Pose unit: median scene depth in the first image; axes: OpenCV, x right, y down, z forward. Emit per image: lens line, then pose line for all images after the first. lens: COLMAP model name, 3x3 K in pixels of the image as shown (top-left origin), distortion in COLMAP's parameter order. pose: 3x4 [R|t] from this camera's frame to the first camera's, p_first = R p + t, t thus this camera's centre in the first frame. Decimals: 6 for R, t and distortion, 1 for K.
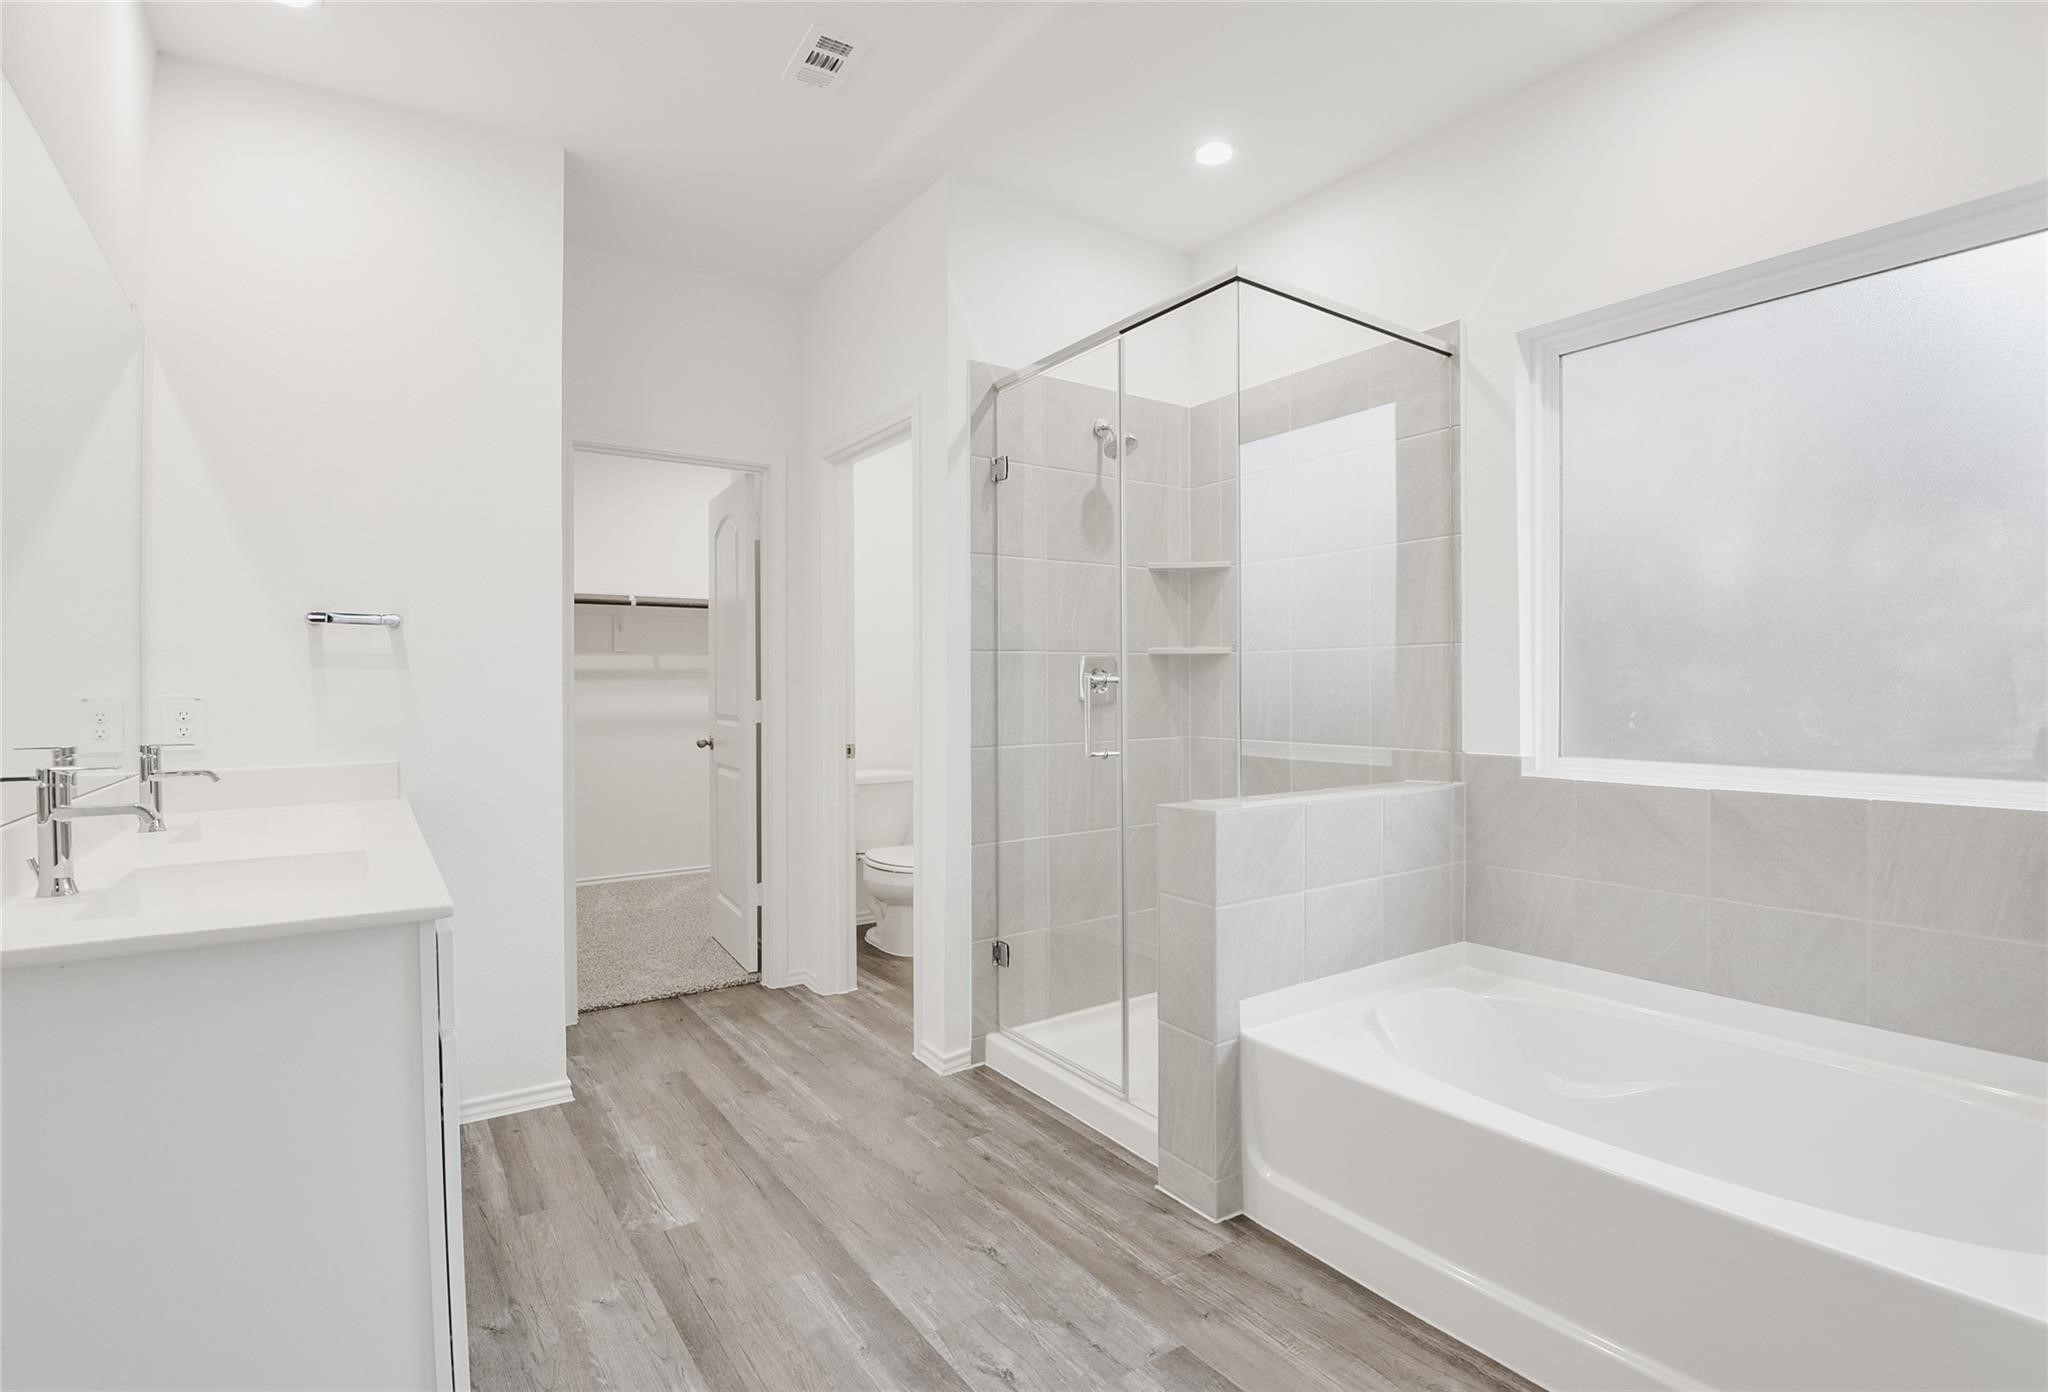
lens RADIAL K [[980.2, 0, 1013.0], [0, 980.2, 698.5], [0, 0, 1]] dist [-0.035638, -0.002006]
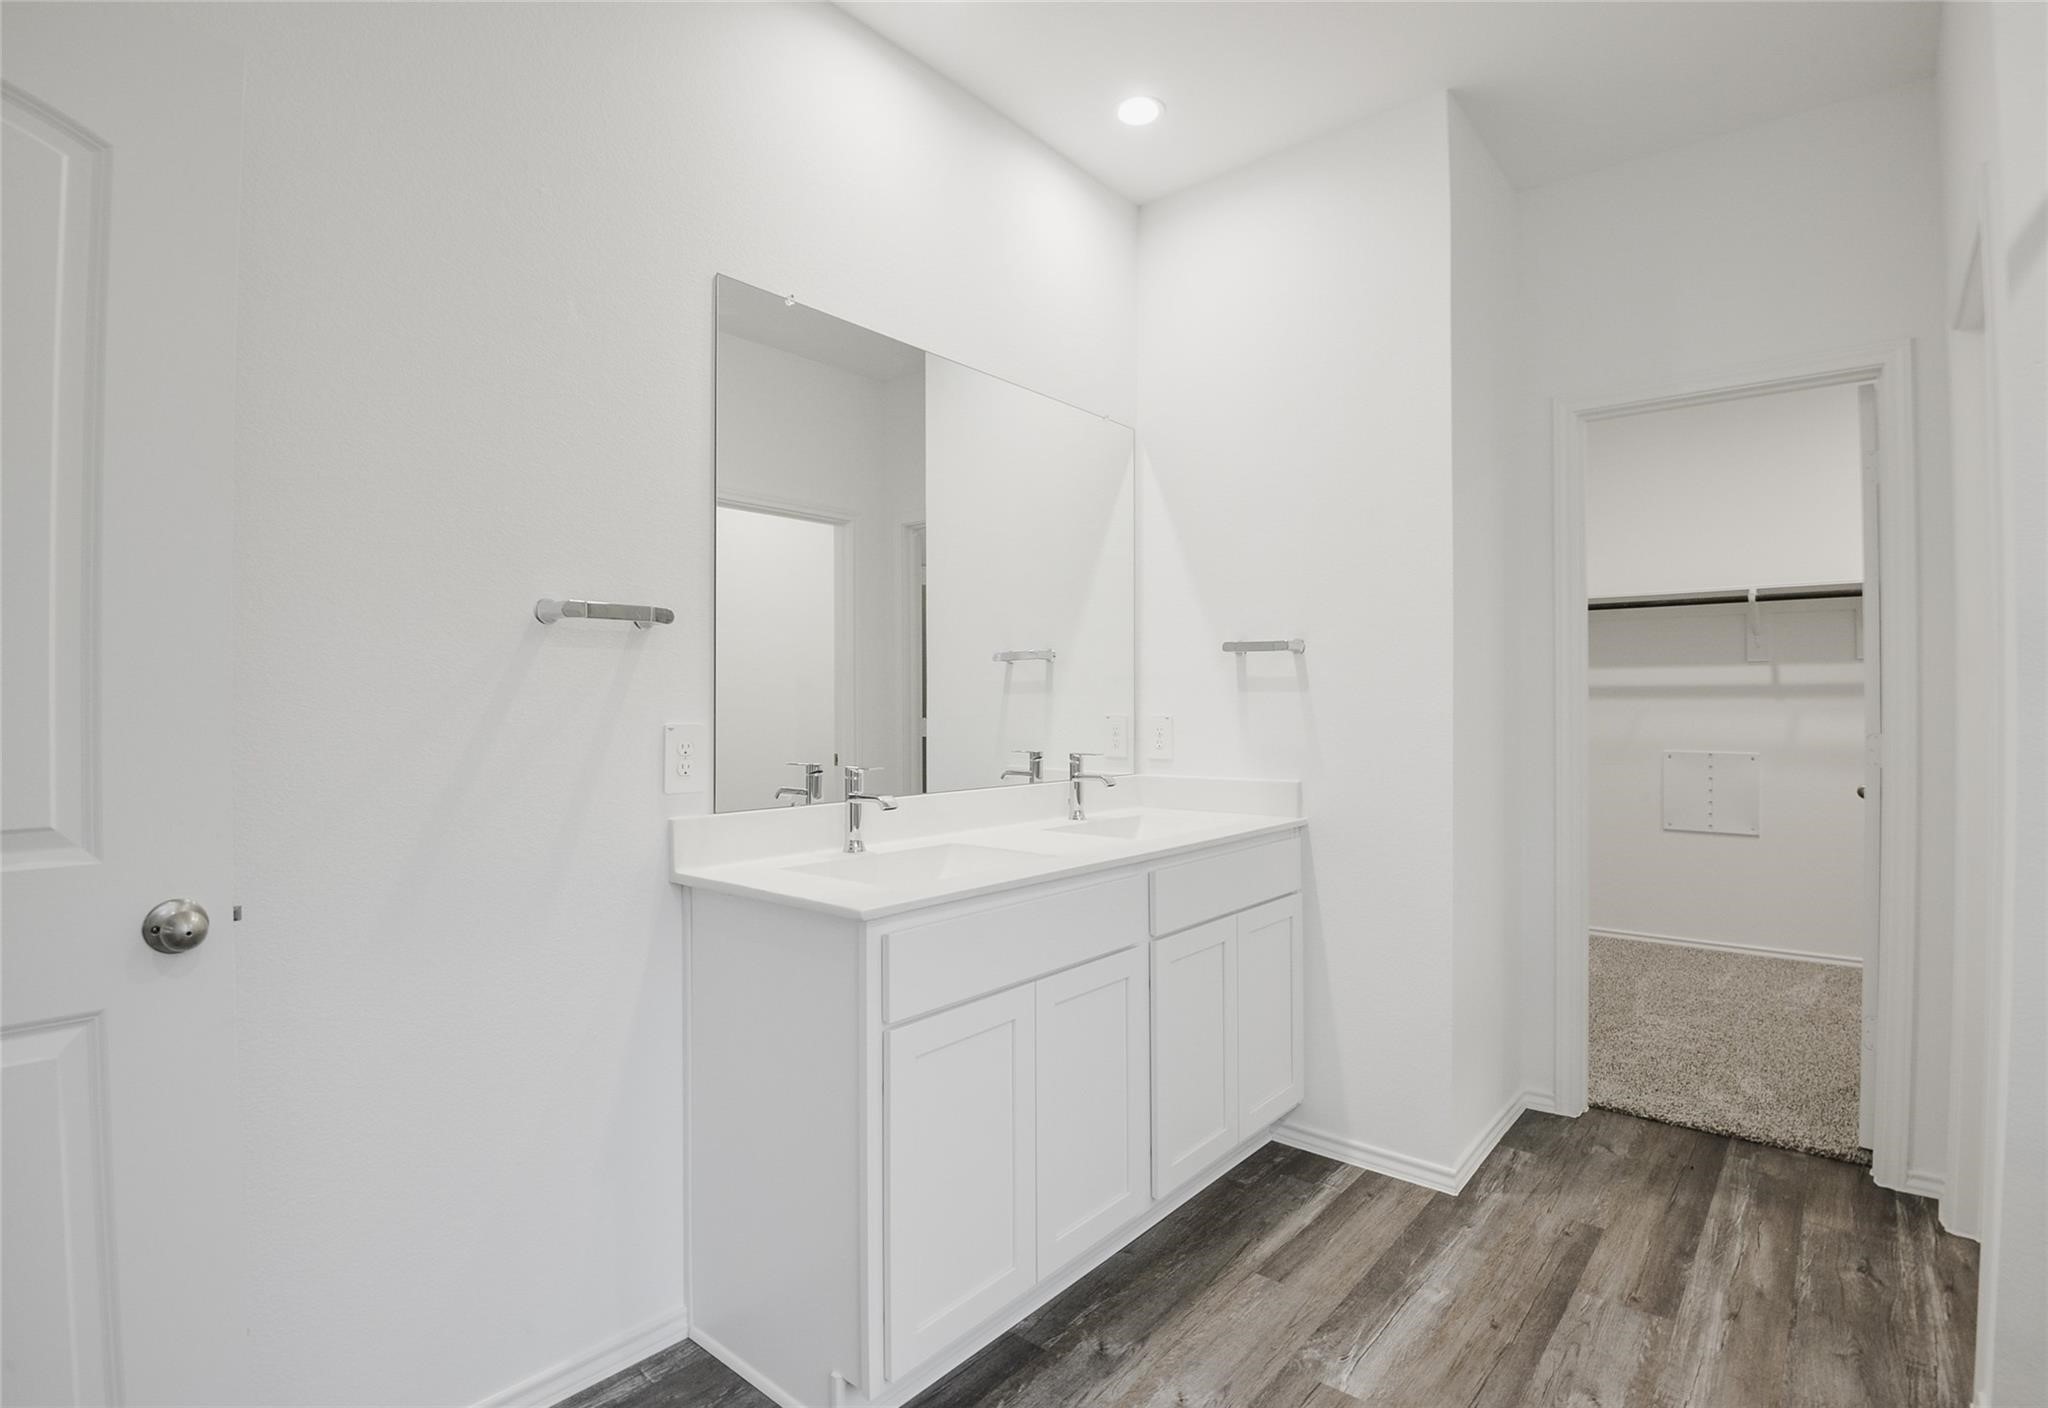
lens RADIAL K [[980.2, 0, 1033.0], [0, 980.2, 703.5], [0, 0, 1]] dist [-0.035638, -0.002006]
pose [[0.277017, -0.001371, -0.960864, 0.233989], [-0.013293, 0.999898, -0.005259, -0.007203], [0.960773, 0.014229, 0.276970, 0.364044]]
